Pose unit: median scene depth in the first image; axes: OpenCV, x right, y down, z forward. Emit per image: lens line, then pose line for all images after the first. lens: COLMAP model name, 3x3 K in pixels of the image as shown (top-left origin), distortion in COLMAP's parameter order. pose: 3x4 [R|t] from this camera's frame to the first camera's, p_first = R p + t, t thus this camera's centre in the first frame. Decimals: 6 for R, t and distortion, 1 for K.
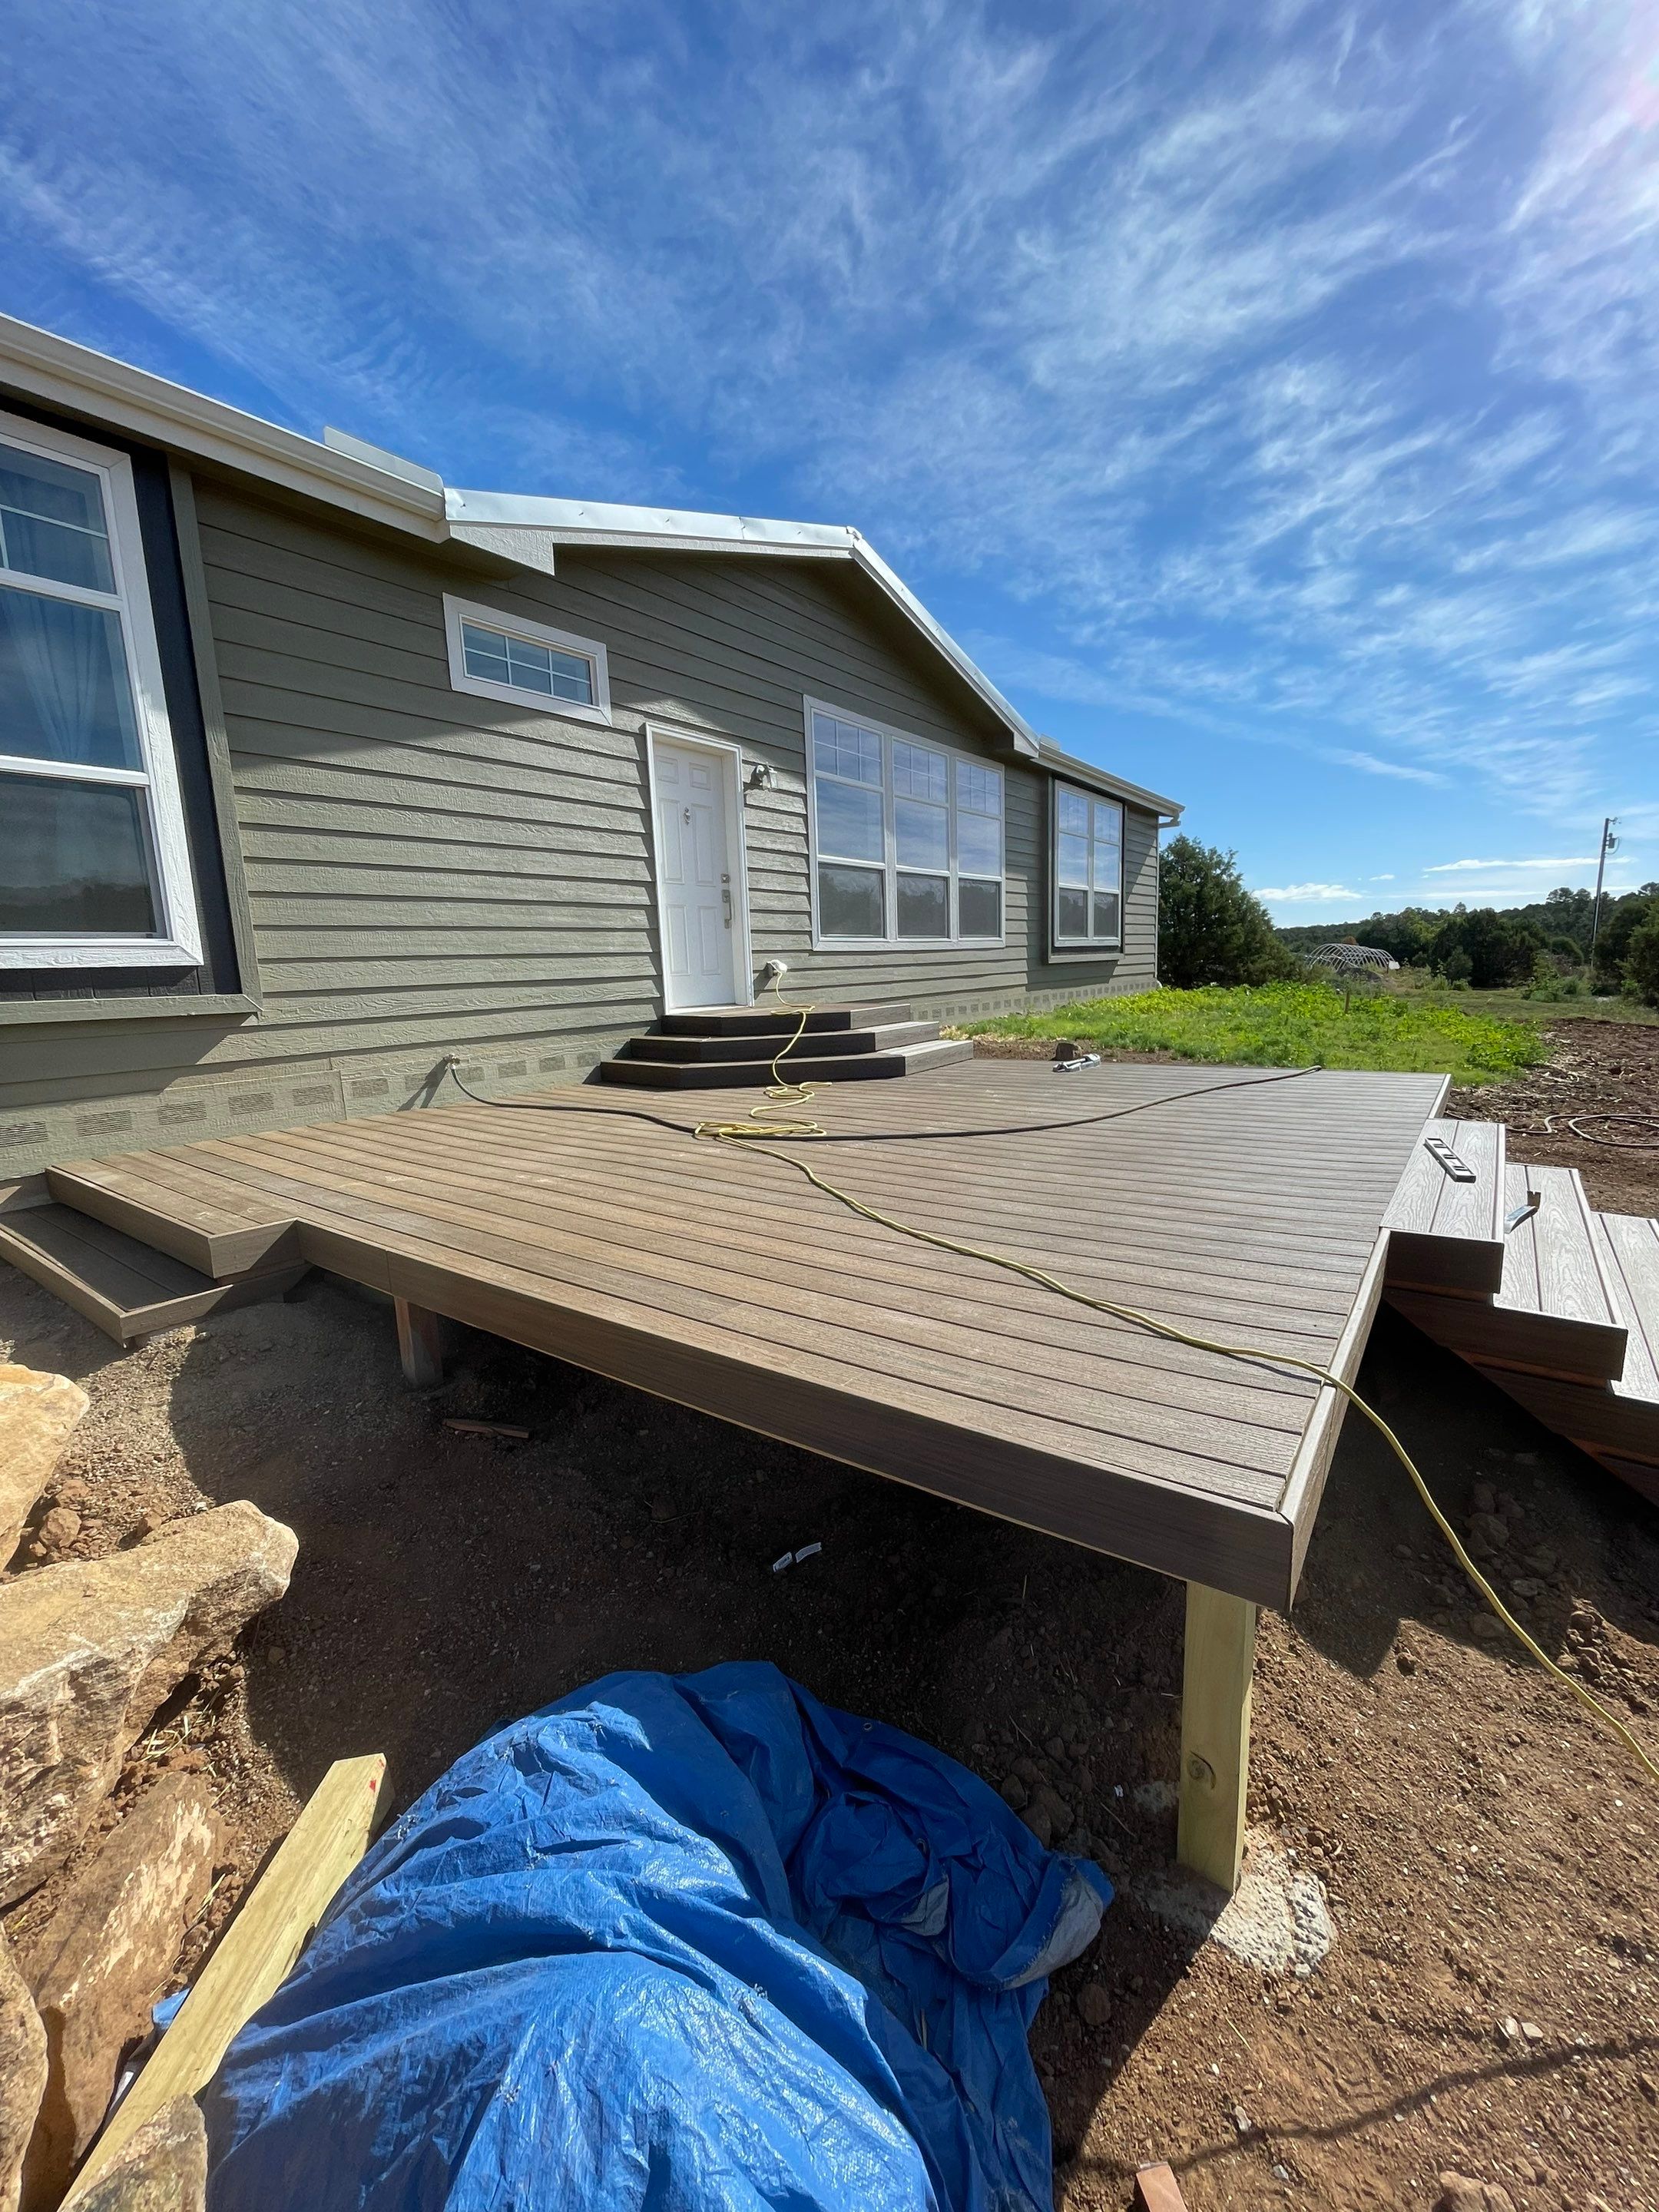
lens RADIAL K [[890.0, 0, 847.6], [0, 890.0, 1103.8], [0, 0, 1]] dist [-0.021208, 0.009763]
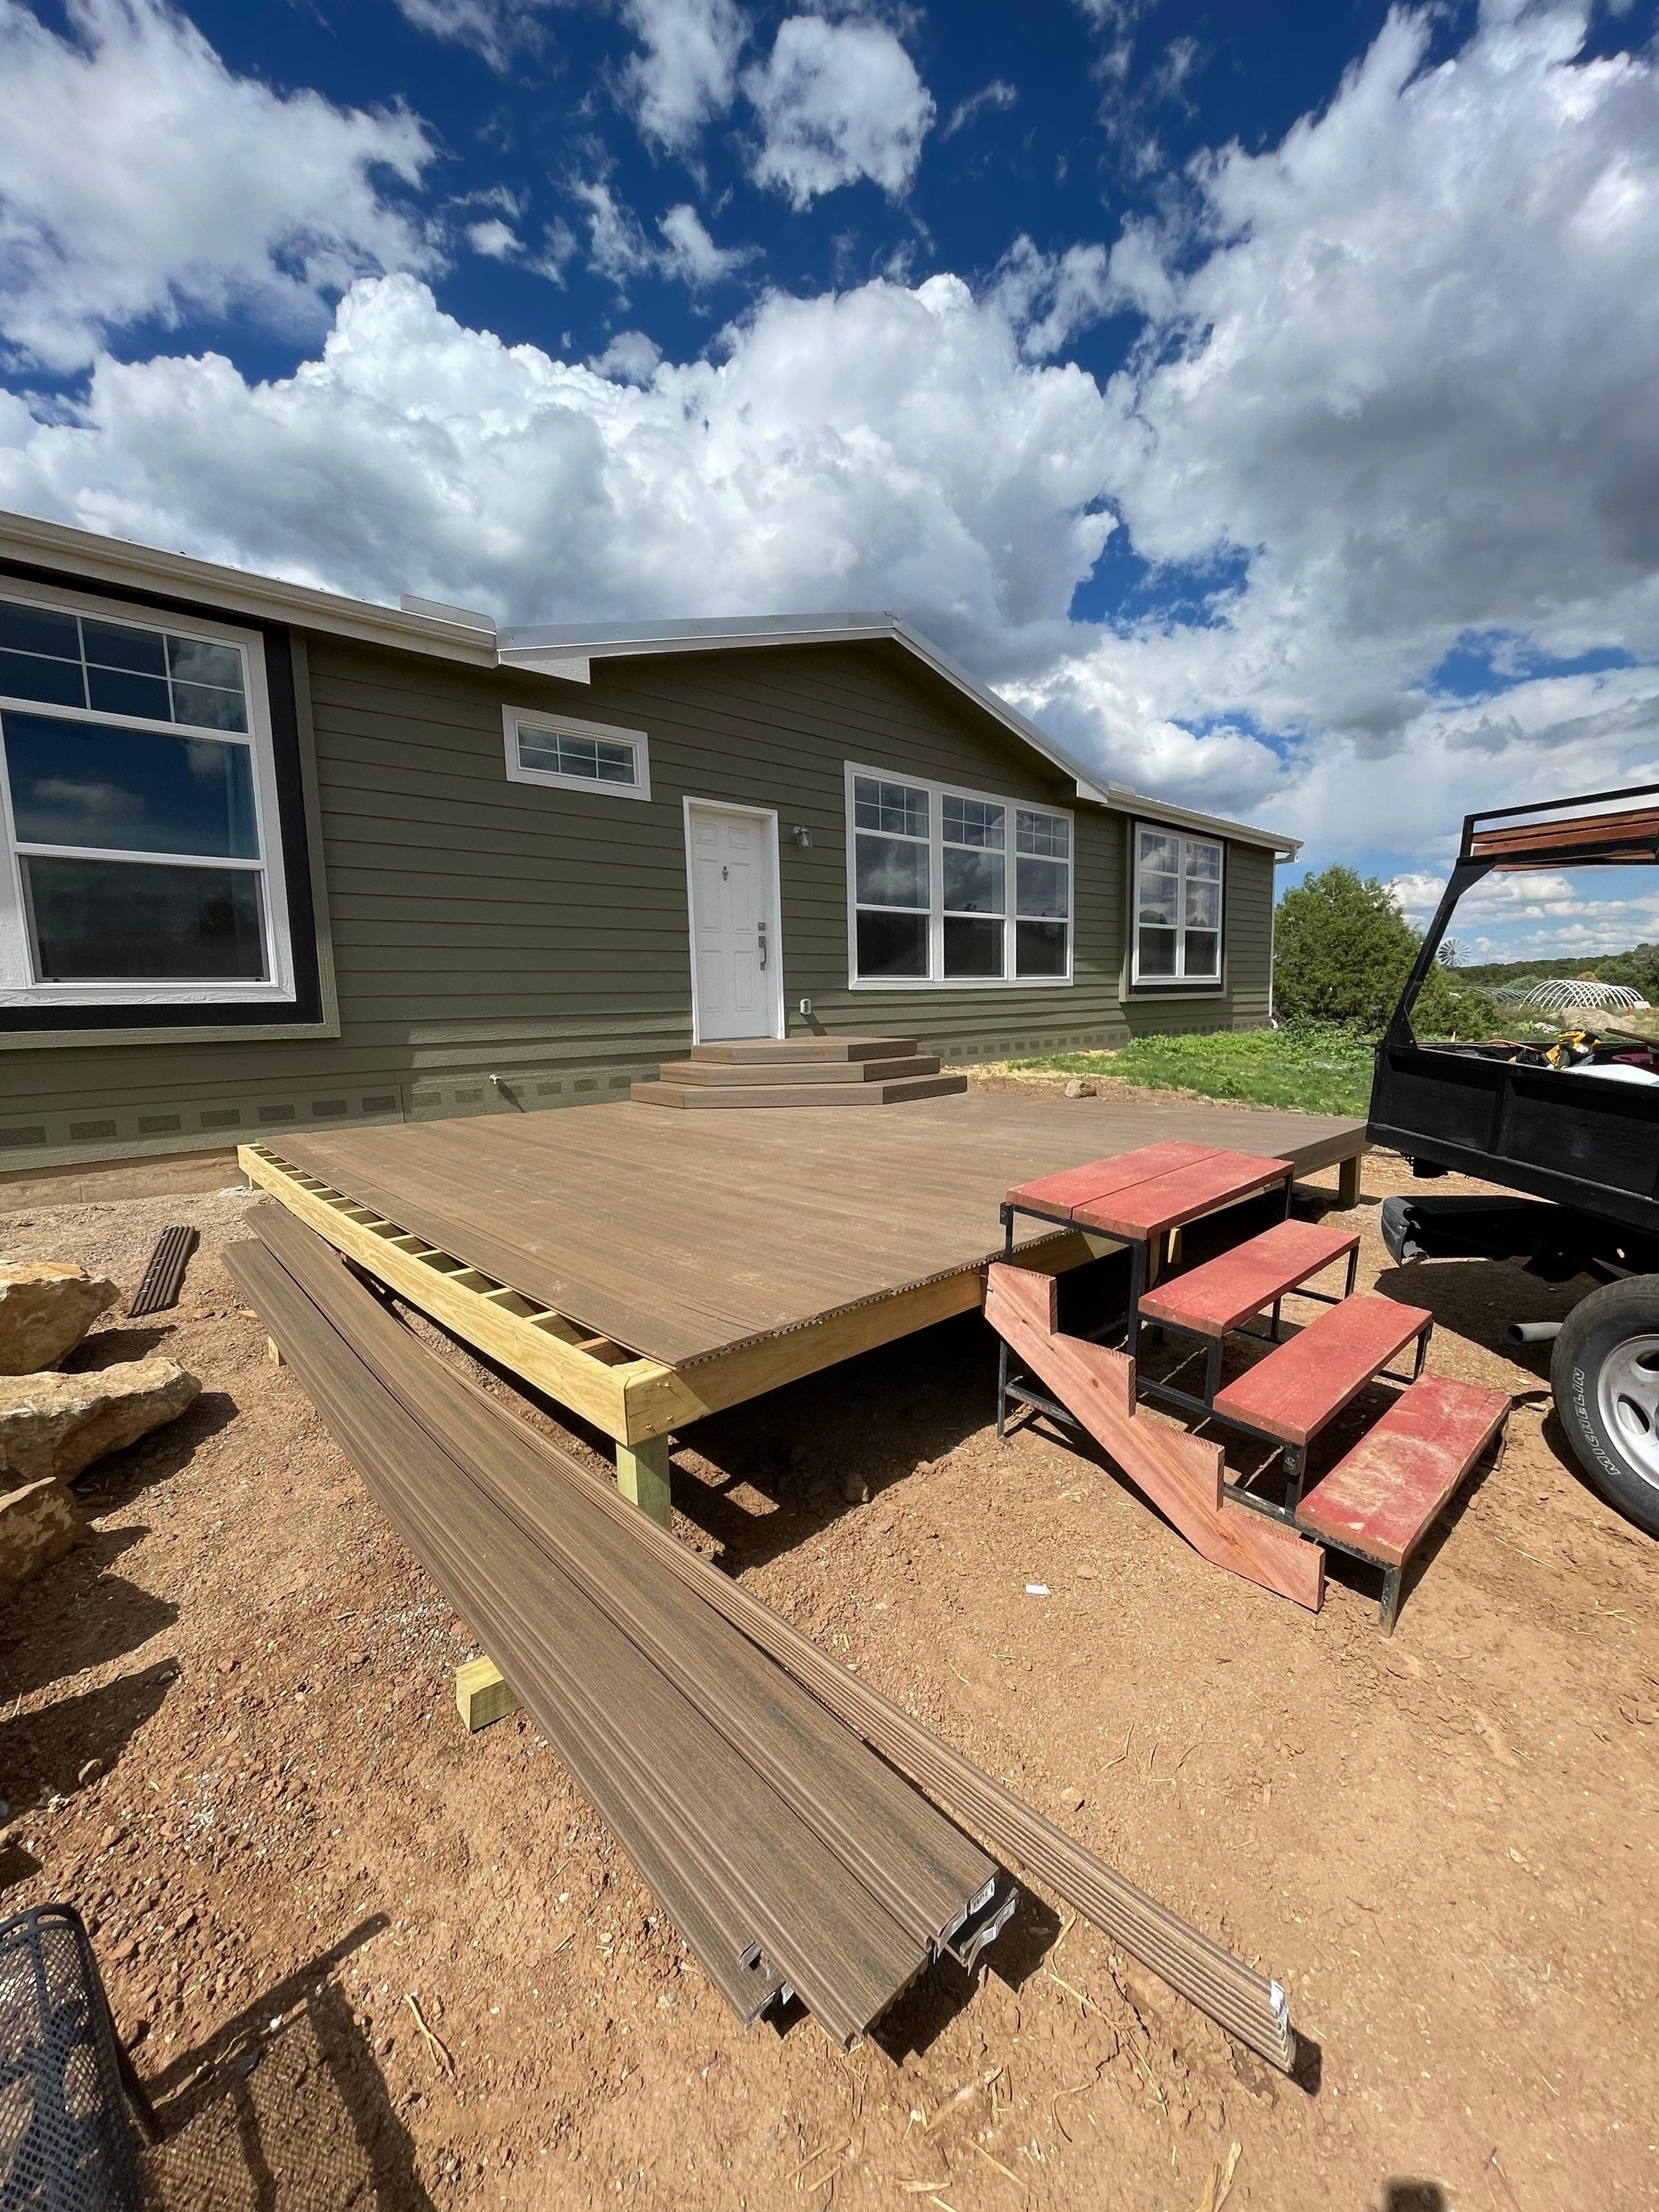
lens RADIAL K [[890.0, 0, 847.6], [0, 890.0, 1103.8], [0, 0, 1]] dist [-0.021208, 0.009763]
pose [[0.980617, 0.038136, -0.192189, 0.226167], [-0.044111, 0.998664, -0.026906, -0.002586], [0.190907, 0.034862, 0.980989, -0.091407]]
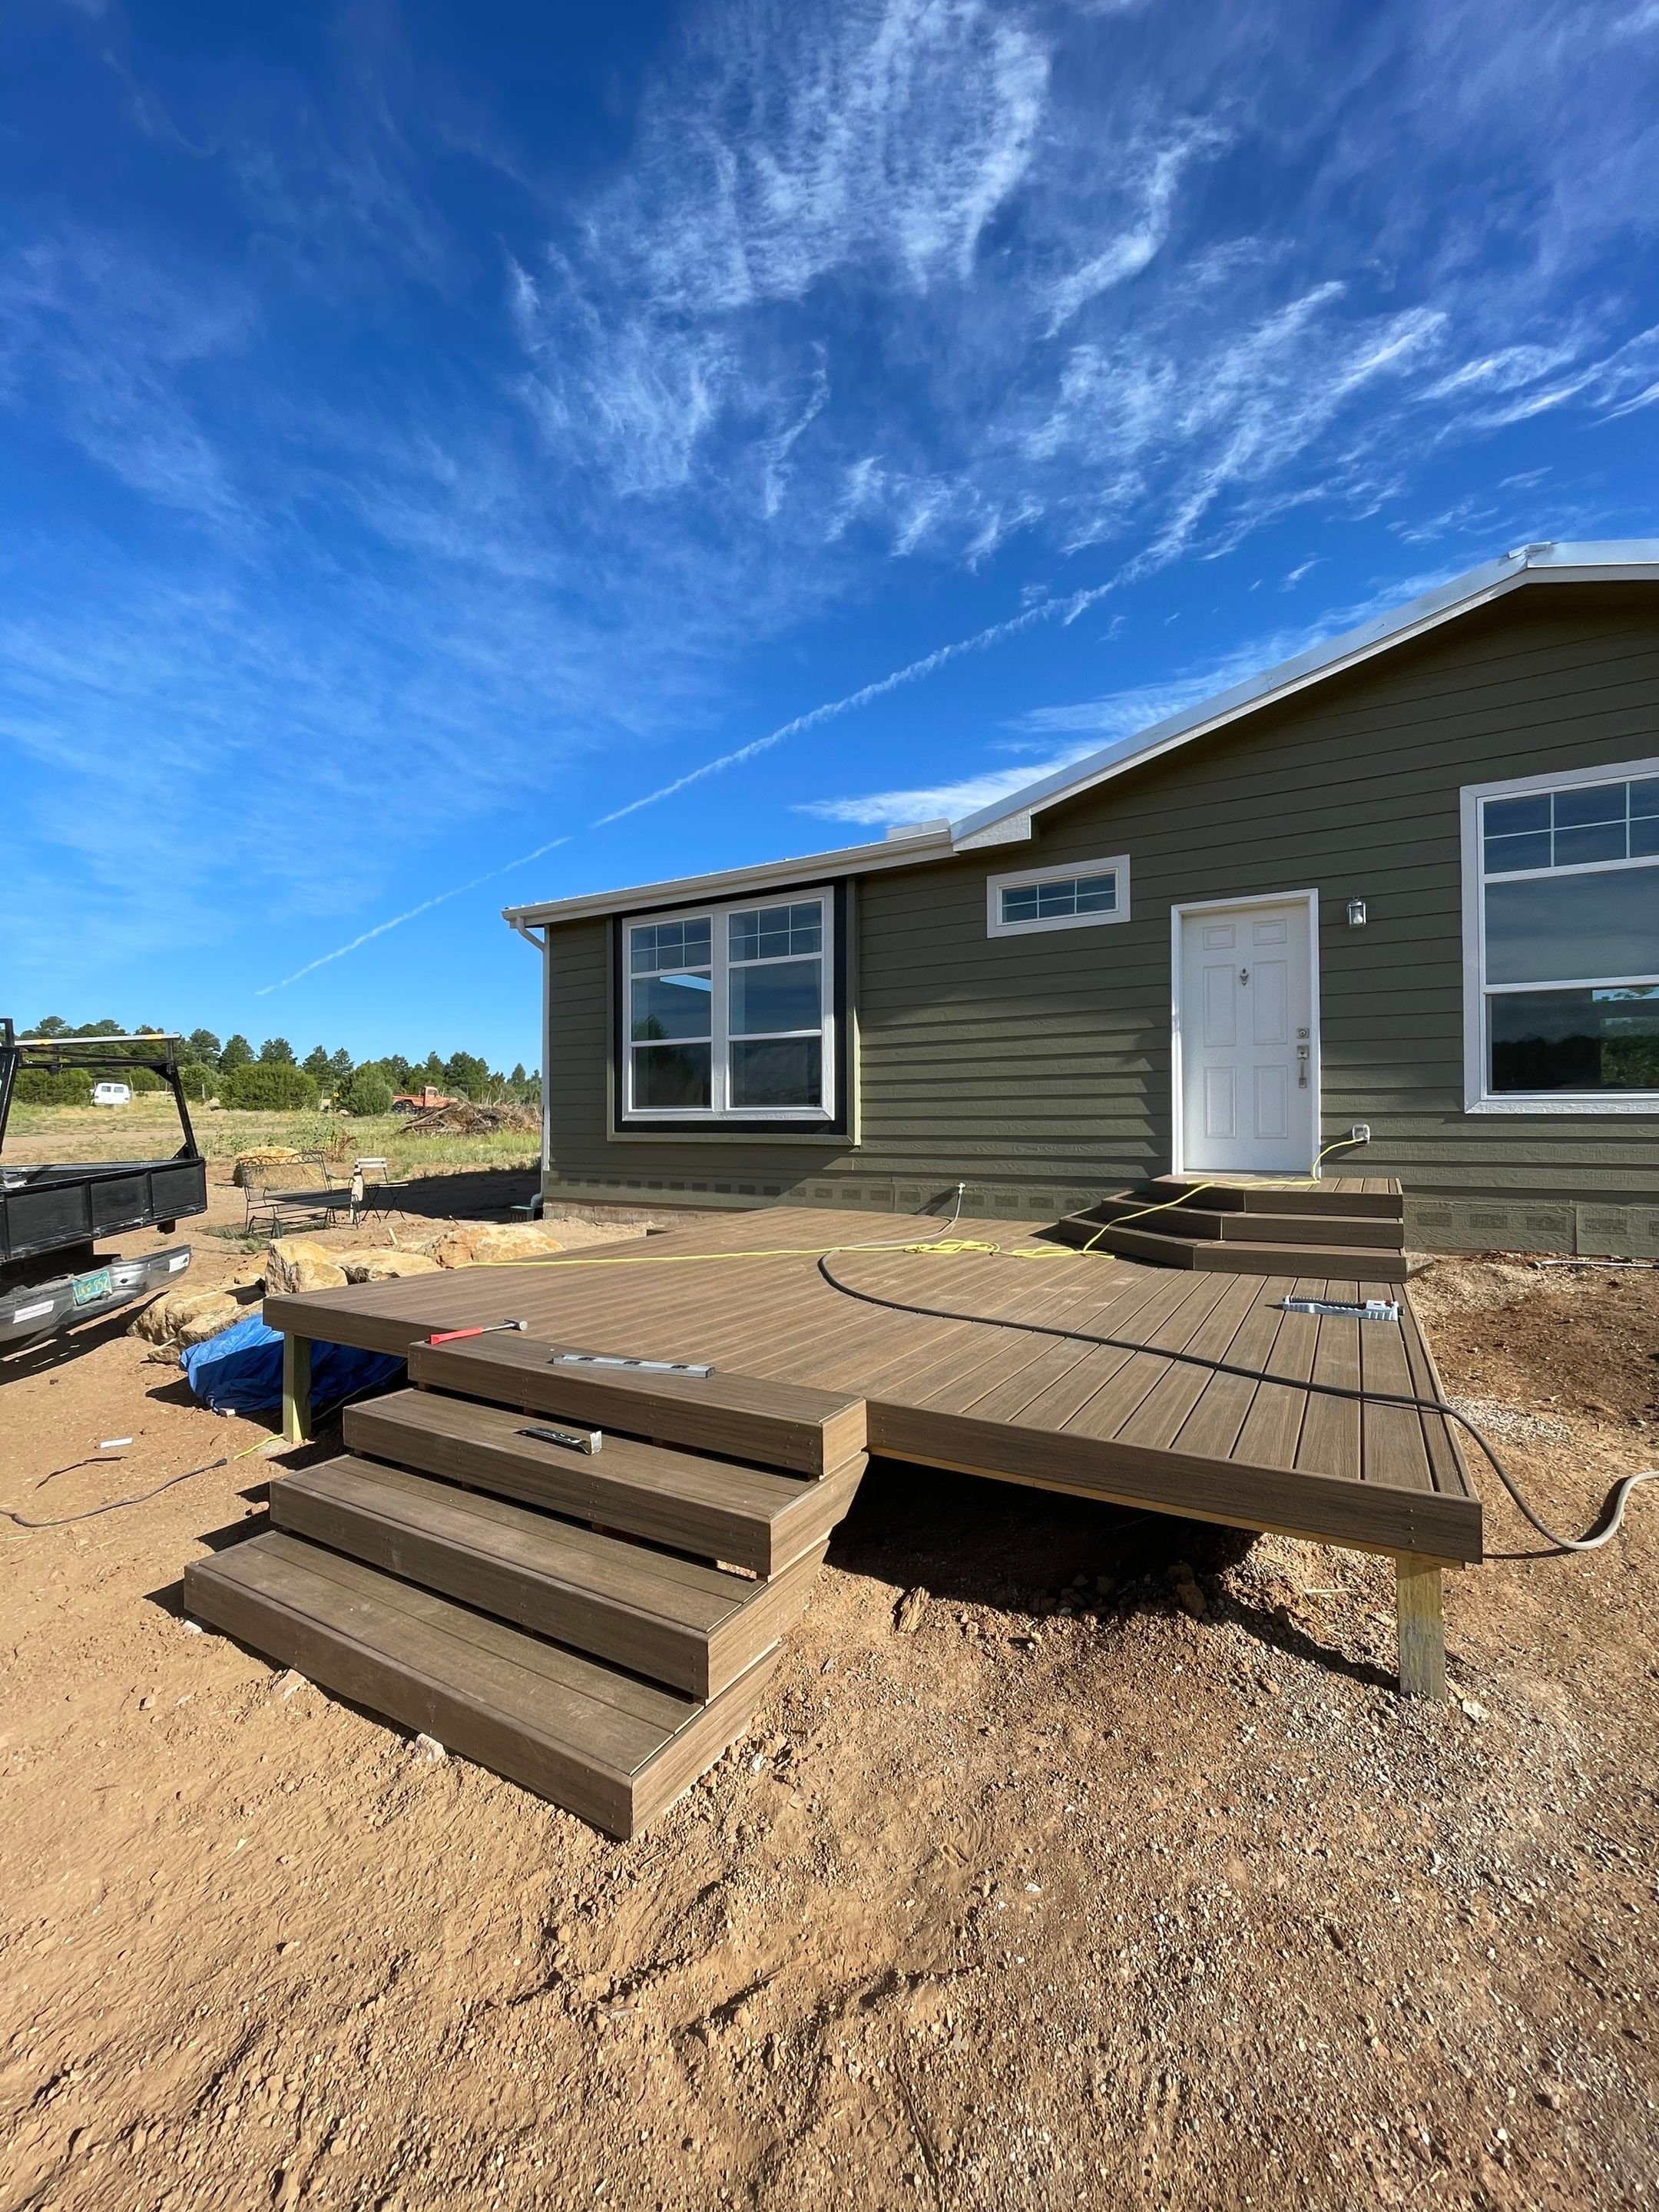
lens RADIAL K [[890.0, 0, 847.6], [0, 890.0, 1103.8], [0, 0, 1]] dist [-0.021208, 0.009763]
pose [[0.103450, 0.009366, -0.994591, 0.812015], [-0.158989, 0.987254, -0.007240, -0.119971], [0.981846, 0.158878, 0.103620, 0.536295]]
